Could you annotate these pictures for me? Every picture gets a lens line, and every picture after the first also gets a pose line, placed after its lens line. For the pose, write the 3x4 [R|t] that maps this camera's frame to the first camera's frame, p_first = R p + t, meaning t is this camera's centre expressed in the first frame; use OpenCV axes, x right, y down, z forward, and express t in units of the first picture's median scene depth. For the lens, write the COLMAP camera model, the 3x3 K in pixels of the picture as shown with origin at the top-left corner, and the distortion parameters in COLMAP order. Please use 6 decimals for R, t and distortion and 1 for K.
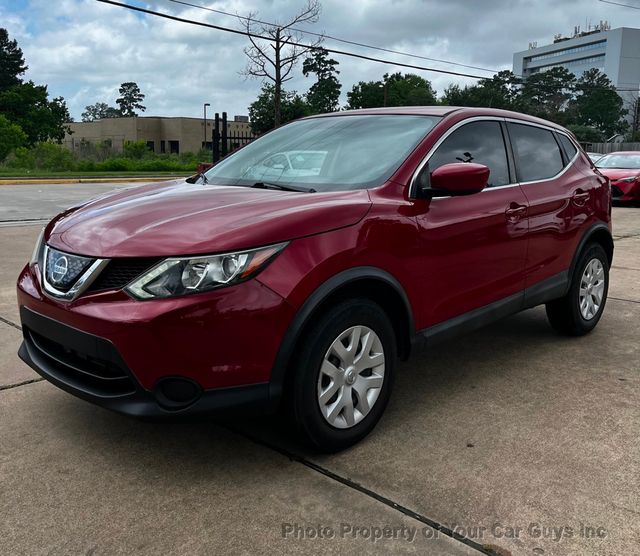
lens RADIAL K [[639.8, 0, 320.0], [0, 639.8, 278.0], [0, 0, 1]] dist [0.023218, 0.022674]
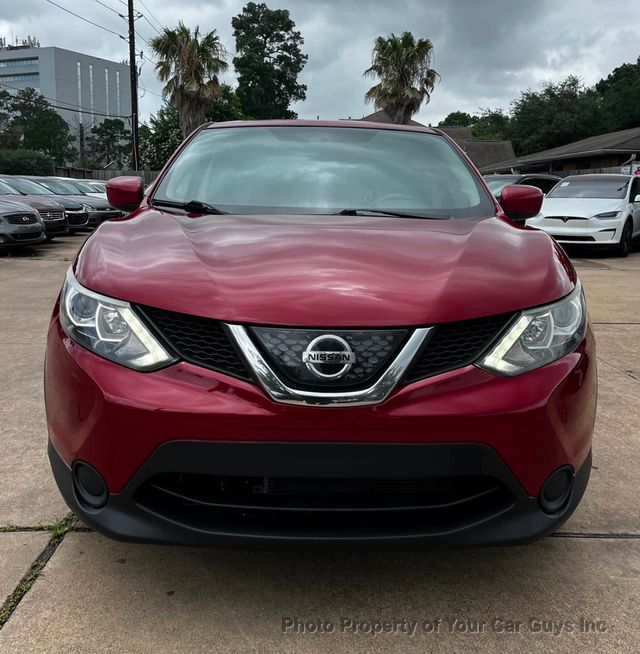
lens RADIAL K [[708.8, 0, 320.0], [0, 708.8, 327.0], [0, 0, 1]] dist [0.033139, -0.034193]
pose [[0.706802, -0.130857, 0.695204, -0.519224], [0.124255, 0.990429, 0.060099, -0.049010], [-0.696414, 0.043904, 0.716296, 0.315953]]
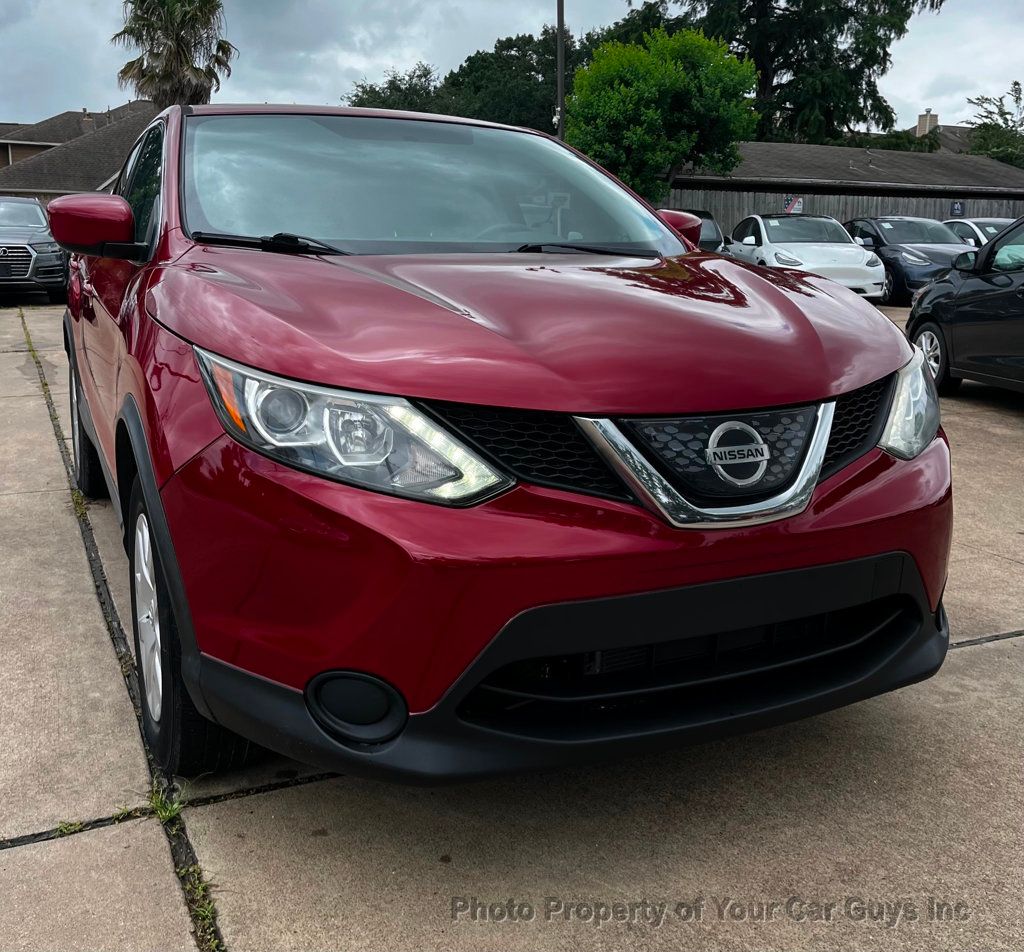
lens RADIAL K [[1053.1, 0, 506.3], [0, 1053.1, 467.3], [0, 0, 1]] dist [-0.000289, 0.047346]
pose [[0.355957, -0.208040, 0.911051, -0.641758], [0.172751, 0.972751, 0.154634, -0.080457], [-0.918396, 0.102341, 0.382197, 0.525713]]
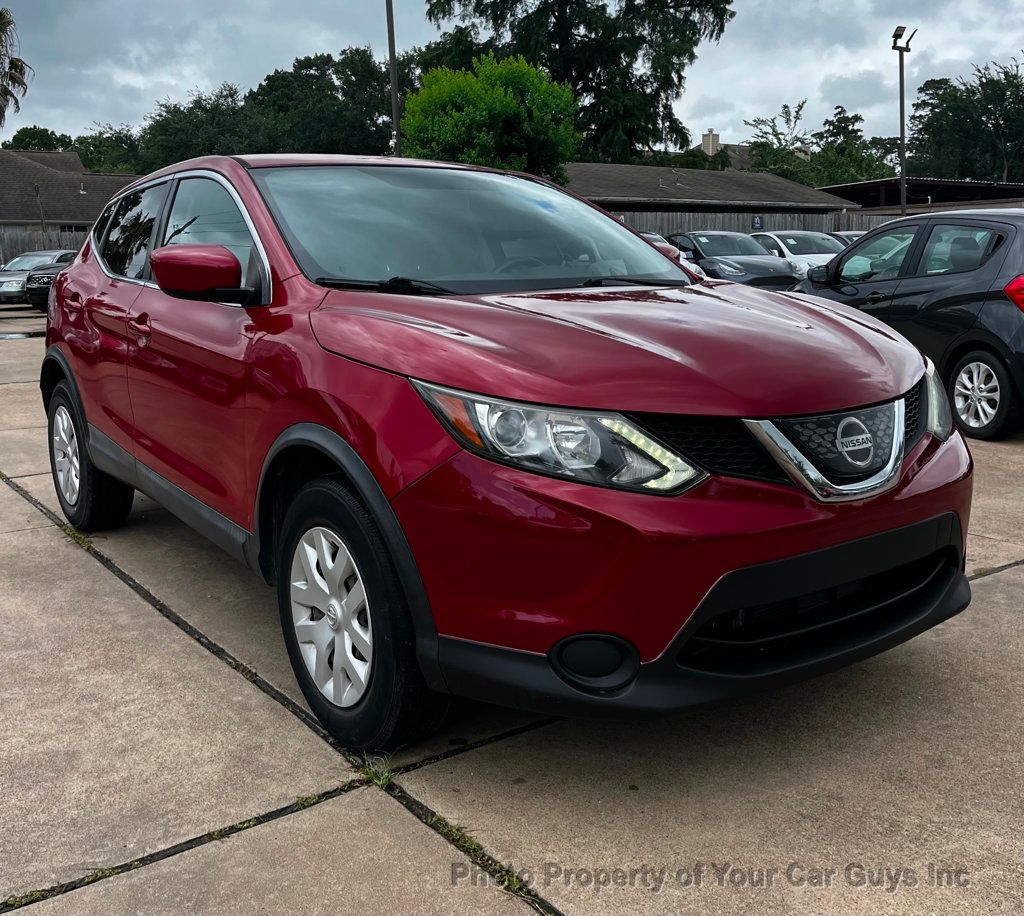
lens RADIAL K [[1041.4, 0, 513.6], [0, 1041.4, 472.5], [0, 0, 1]] dist [0.007187, 0.021434]
pose [[0.171565, -0.217604, 0.960840, -0.771287], [0.202482, 0.962268, 0.181772, -0.121757], [-0.964140, 0.163367, 0.209152, 0.655949]]
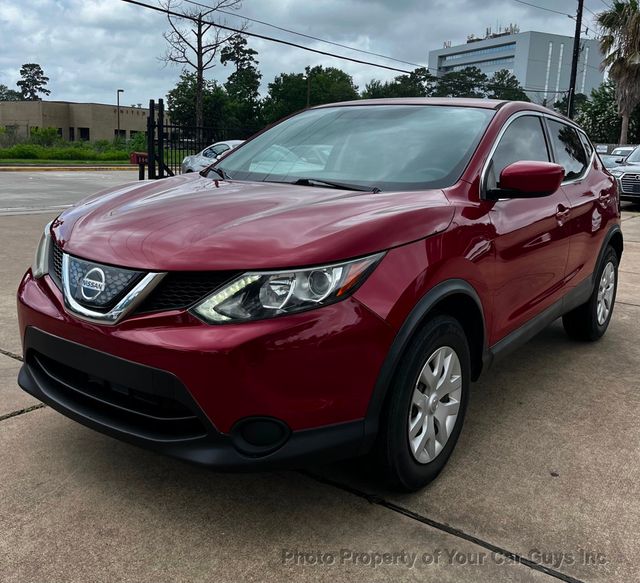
lens RADIAL K [[637.9, 0, 320.0], [0, 637.9, 291.5], [0, 0, 1]] dist [0.023673, 0.016378]
pose [[0.991355, -0.006028, 0.131068, -0.135710], [0.001919, 0.999503, 0.031457, -0.017329], [-0.131192, -0.030933, 0.990874, 0.097364]]
